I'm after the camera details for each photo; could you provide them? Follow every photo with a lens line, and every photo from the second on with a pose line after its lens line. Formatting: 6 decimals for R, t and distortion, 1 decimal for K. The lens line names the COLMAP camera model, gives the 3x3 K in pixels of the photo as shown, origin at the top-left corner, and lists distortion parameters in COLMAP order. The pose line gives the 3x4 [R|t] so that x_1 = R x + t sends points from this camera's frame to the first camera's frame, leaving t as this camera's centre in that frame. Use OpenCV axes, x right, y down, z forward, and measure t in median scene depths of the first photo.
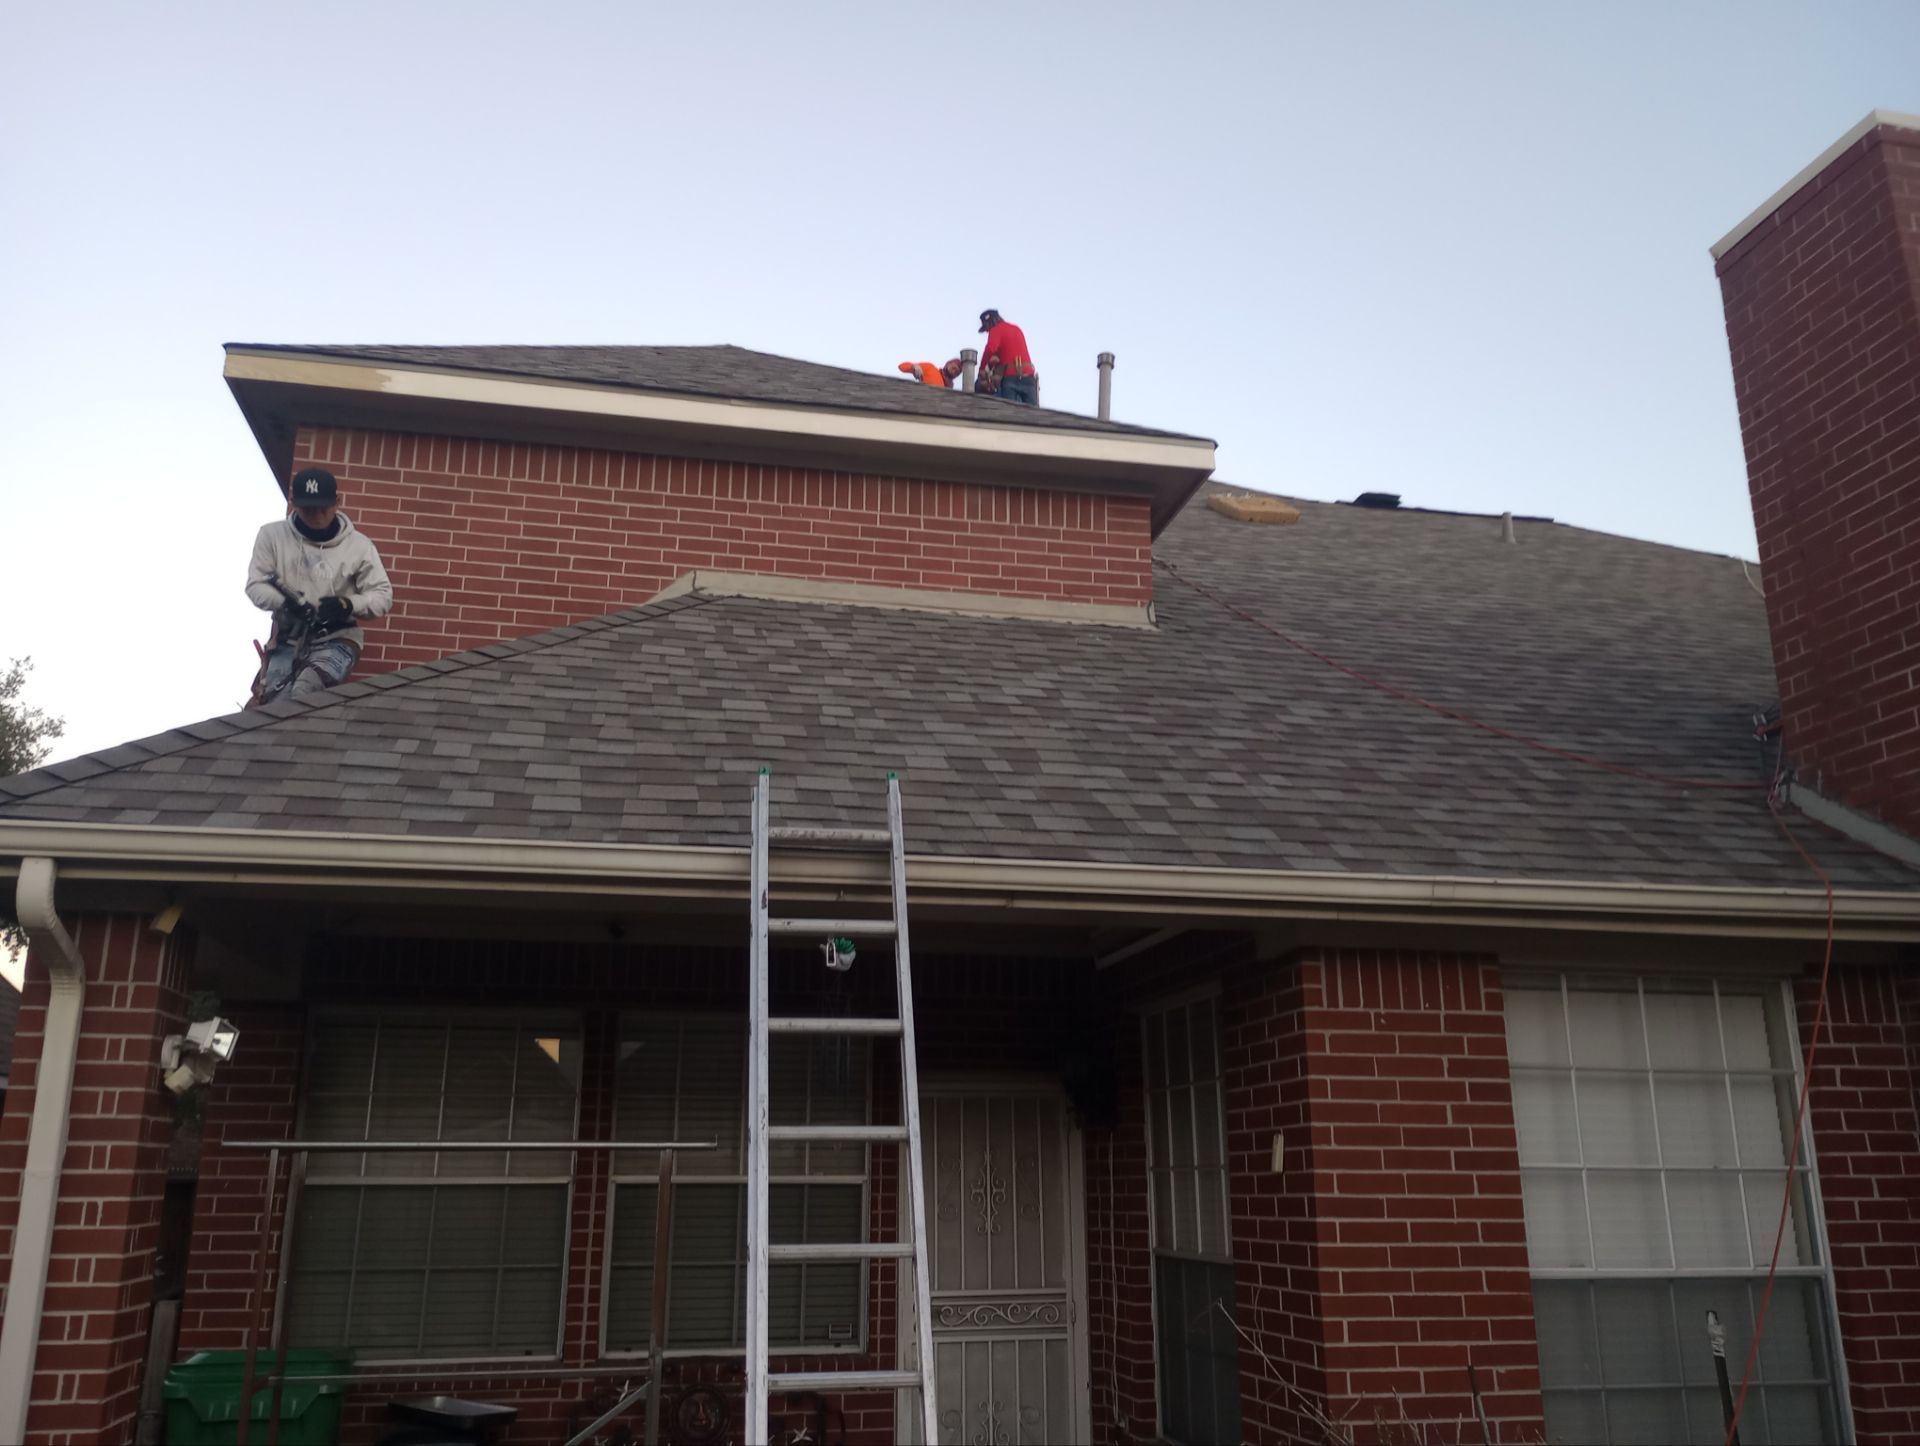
lens RADIAL K [[1526.0, 0, 901.2], [0, 1526.0, 751.3], [0, 0, 1]] dist [0.035449, -0.042845]
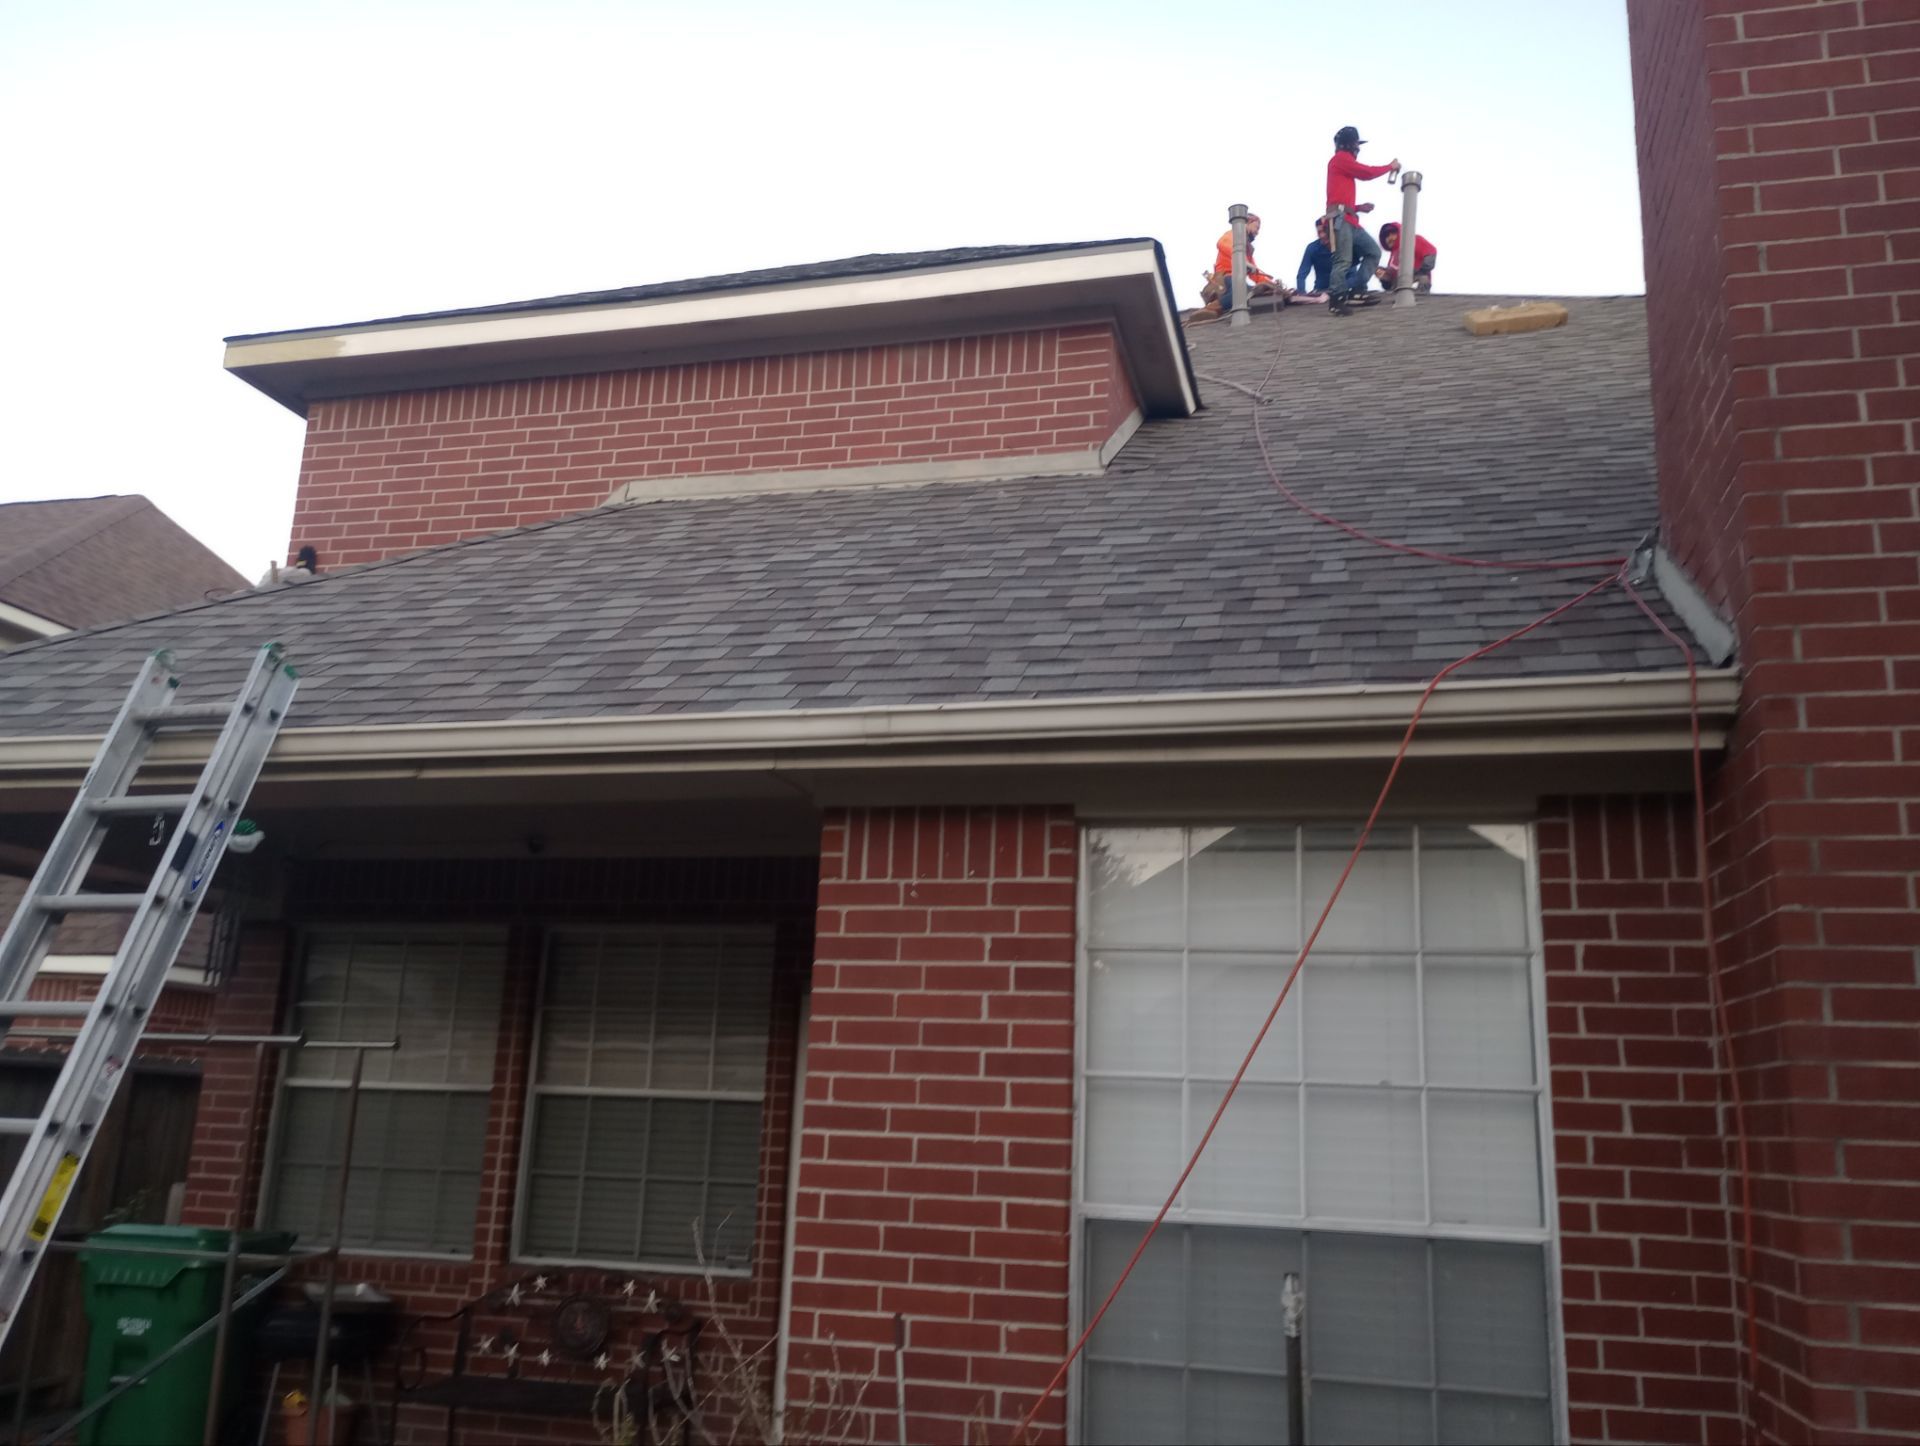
lens RADIAL K [[1526.0, 0, 901.2], [0, 1526.0, 751.3], [0, 0, 1]] dist [0.035449, -0.042845]
pose [[0.901362, -0.071182, -0.427176, 0.638223], [0.082386, 0.996570, 0.007775, 0.090753], [0.425157, -0.042201, 0.904135, 0.258681]]
